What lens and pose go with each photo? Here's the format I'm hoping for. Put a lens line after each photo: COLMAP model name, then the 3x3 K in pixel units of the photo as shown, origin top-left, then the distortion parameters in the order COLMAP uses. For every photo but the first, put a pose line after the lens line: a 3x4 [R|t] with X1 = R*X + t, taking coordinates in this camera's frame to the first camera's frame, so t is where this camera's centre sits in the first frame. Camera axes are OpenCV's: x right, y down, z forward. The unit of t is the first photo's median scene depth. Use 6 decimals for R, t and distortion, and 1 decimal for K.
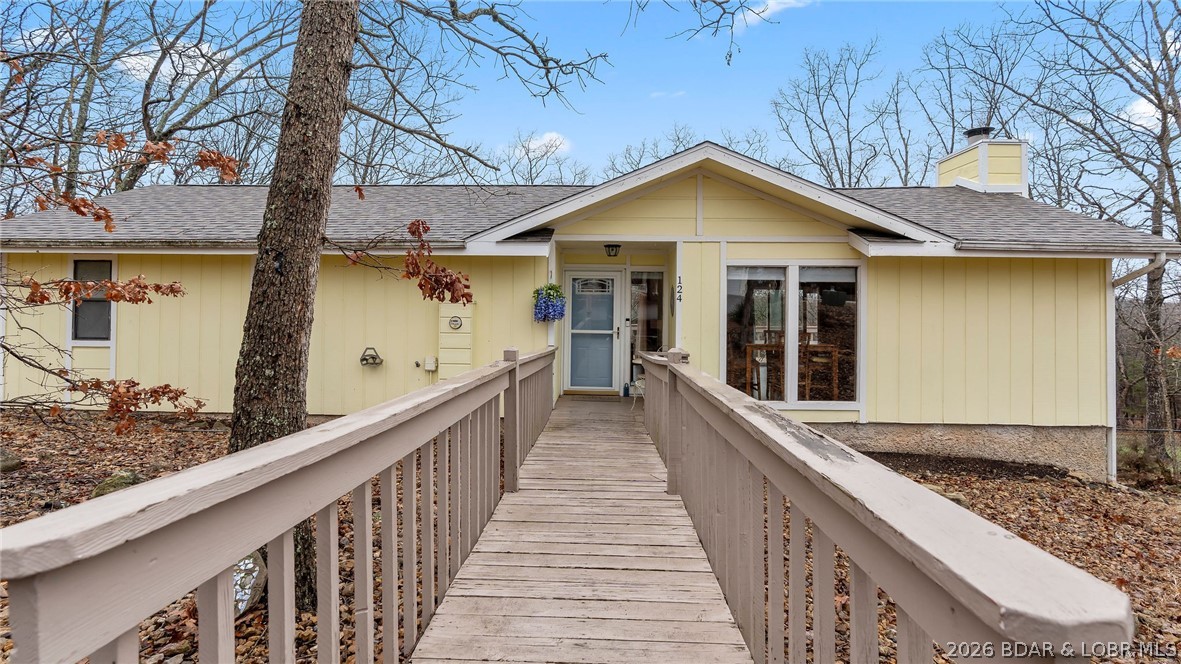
lens RADIAL K [[568.5, 0, 587.7], [0, 568.5, 294.1], [0, 0, 1]] dist [0.000946, 0.000389]
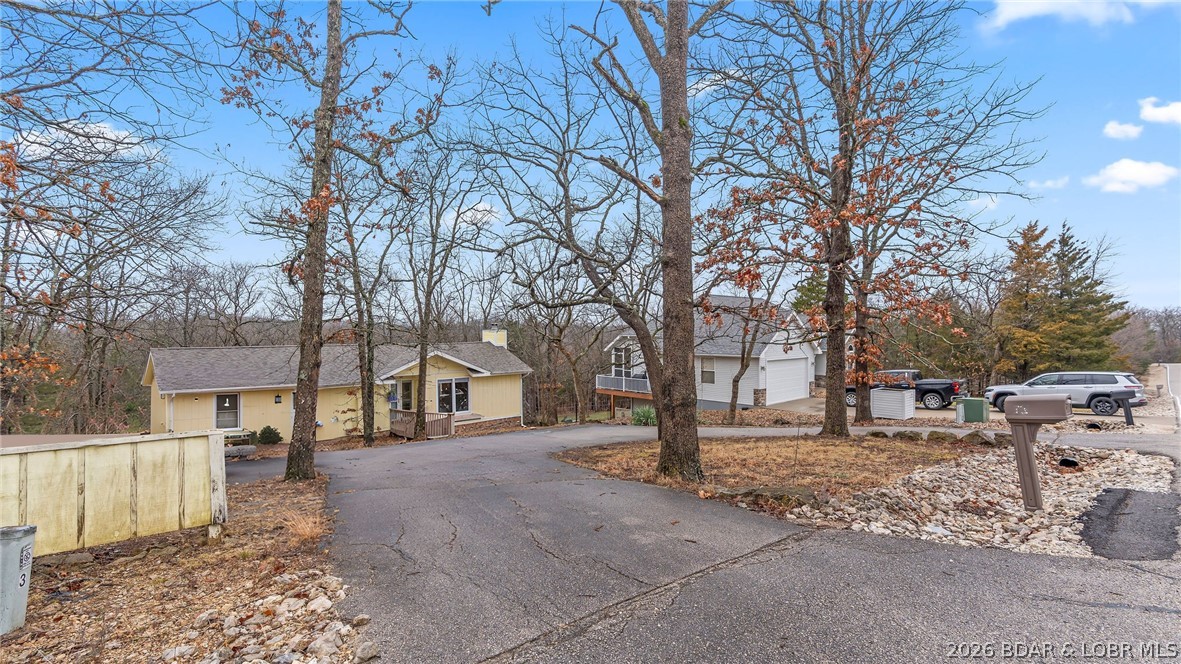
lens RADIAL K [[540.0, 0, 595.7], [0, 540.0, 333.9], [0, 0, 1]] dist [-0.000733, 0.000080]
pose [[0.693072, -0.017559, 0.720654, -1.557660], [-0.003303, 0.999615, 0.027534, -0.449746], [-0.720861, -0.021463, 0.692748, -2.140123]]
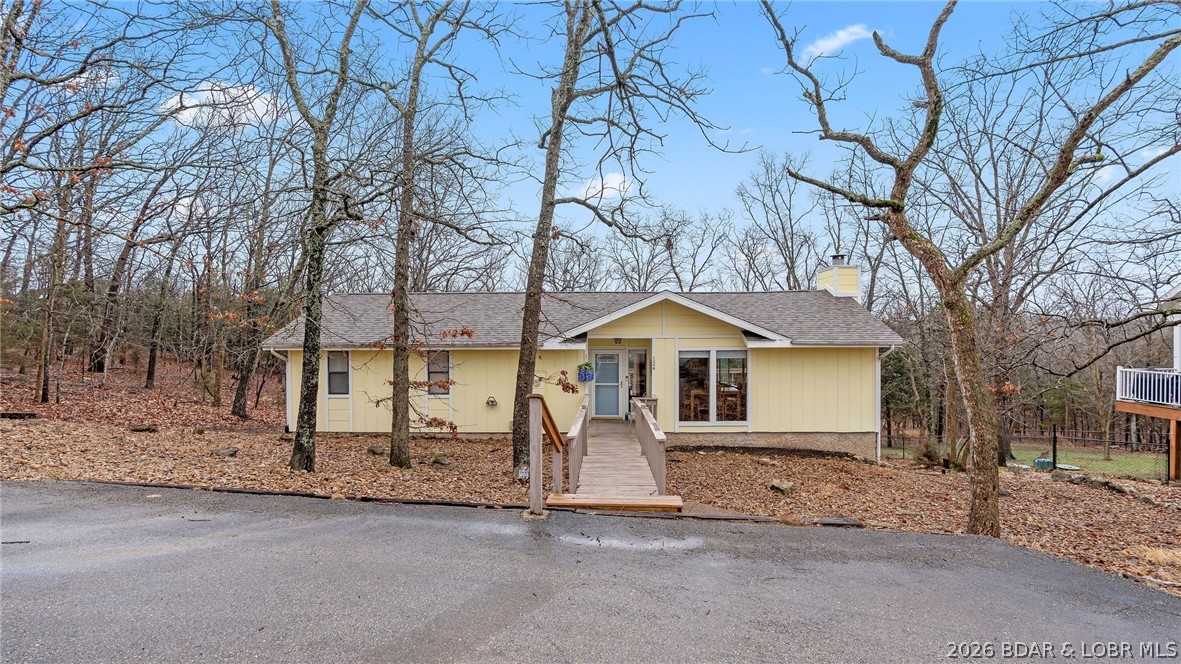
lens RADIAL K [[540.0, 0, 595.7], [0, 540.0, 333.9], [0, 0, 1]] dist [-0.000733, 0.000080]
pose [[0.999839, -0.013457, 0.011893, -0.052882], [0.013159, 0.999606, 0.024813, -0.156178], [-0.012222, -0.024652, 0.999621, -0.802744]]
